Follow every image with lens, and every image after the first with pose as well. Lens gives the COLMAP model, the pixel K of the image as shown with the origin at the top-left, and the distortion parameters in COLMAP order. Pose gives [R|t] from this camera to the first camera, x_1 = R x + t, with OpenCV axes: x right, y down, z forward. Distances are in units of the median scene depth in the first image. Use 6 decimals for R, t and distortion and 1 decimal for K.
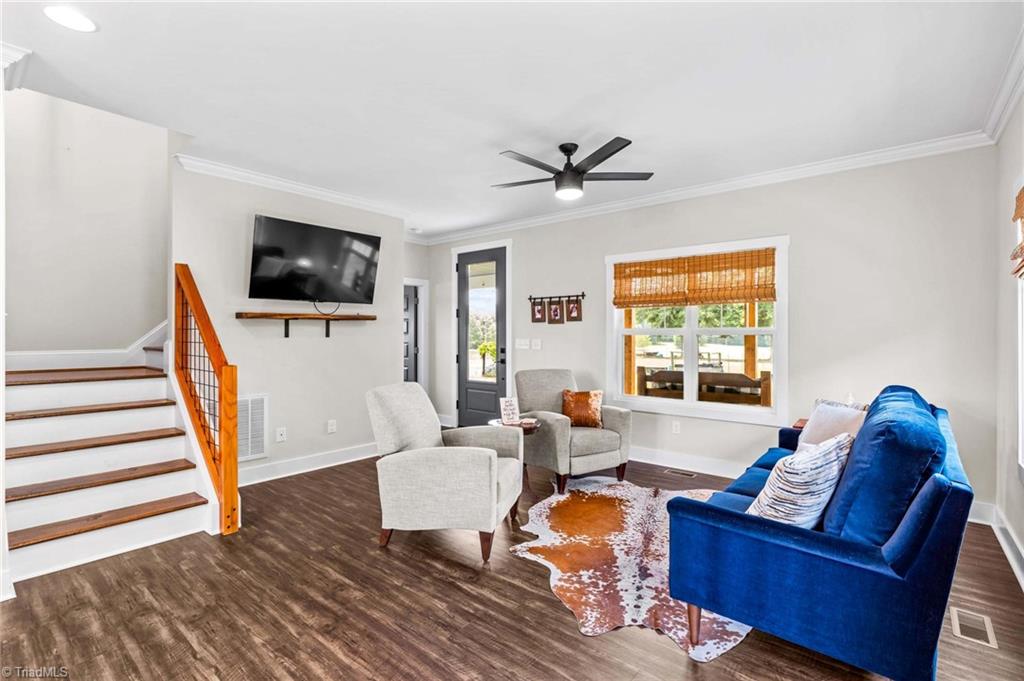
lens RADIAL K [[471.8, 0, 531.1], [0, 471.8, 337.6], [0, 0, 1]] dist [-0.010689, 0.004788]
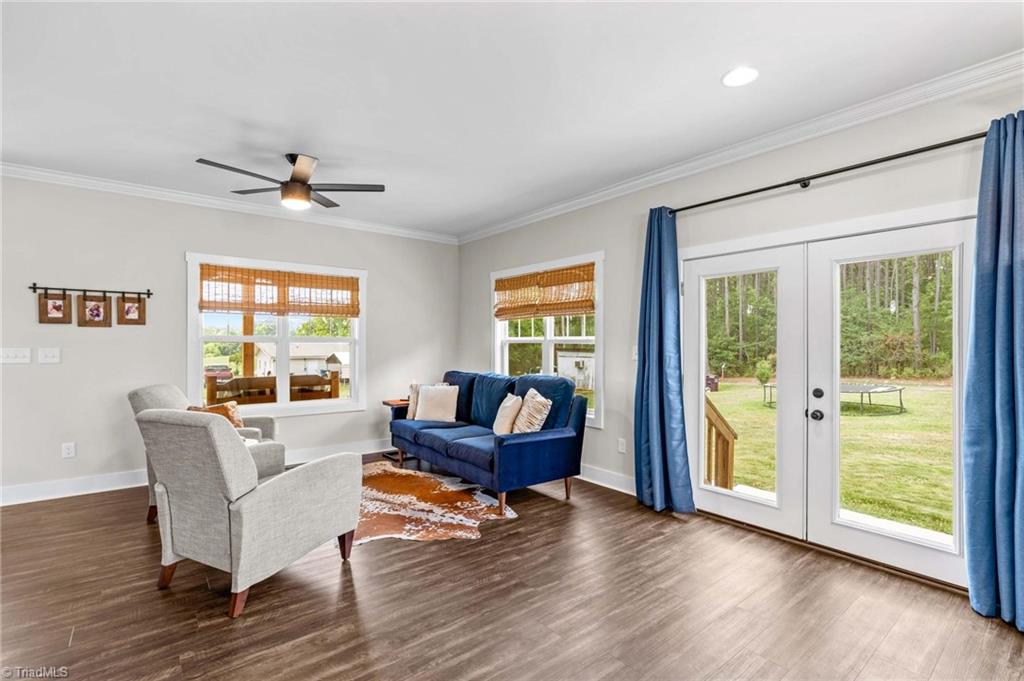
lens RADIAL K [[471.8, 0, 496.0], [0, 471.8, 344.7], [0, 0, 1]] dist [-0.010689, 0.004788]
pose [[0.240447, -0.002423, 0.970659, -0.623551], [0.003799, 0.999992, 0.001555, -0.000445], [-0.970655, 0.003314, 0.240454, 0.262936]]
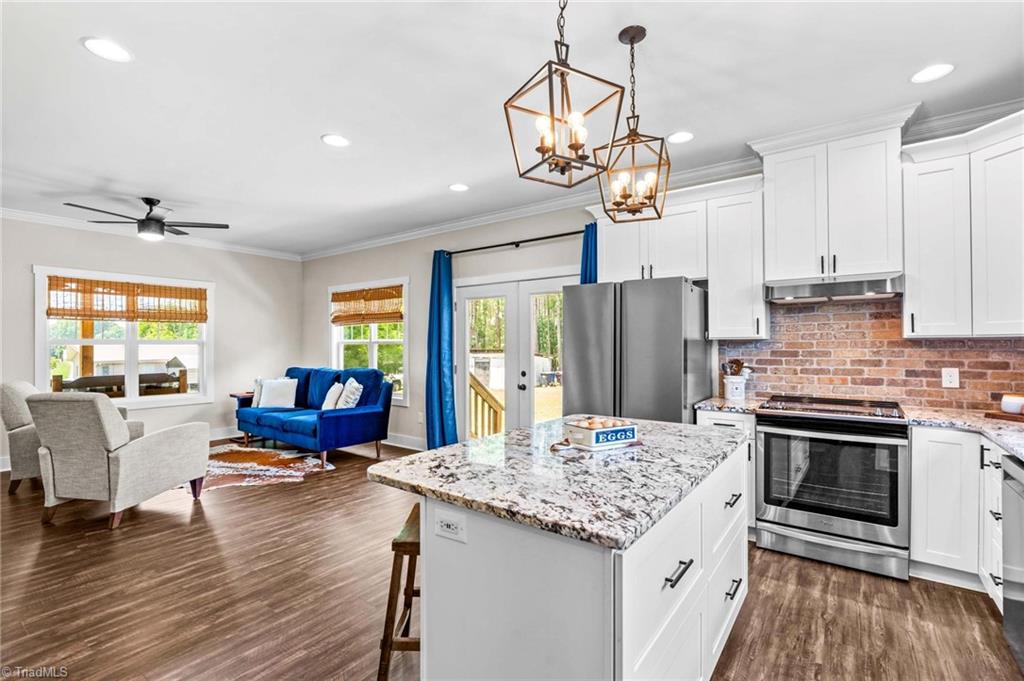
lens RADIAL K [[471.8, 0, 500.7], [0, 471.8, 342.5], [0, 0, 1]] dist [-0.010689, 0.004788]
pose [[-0.032506, 0.003947, 0.999464, -0.967947], [0.009371, 0.999949, -0.003644, 0.001678], [-0.999428, 0.009247, -0.032541, 0.062469]]
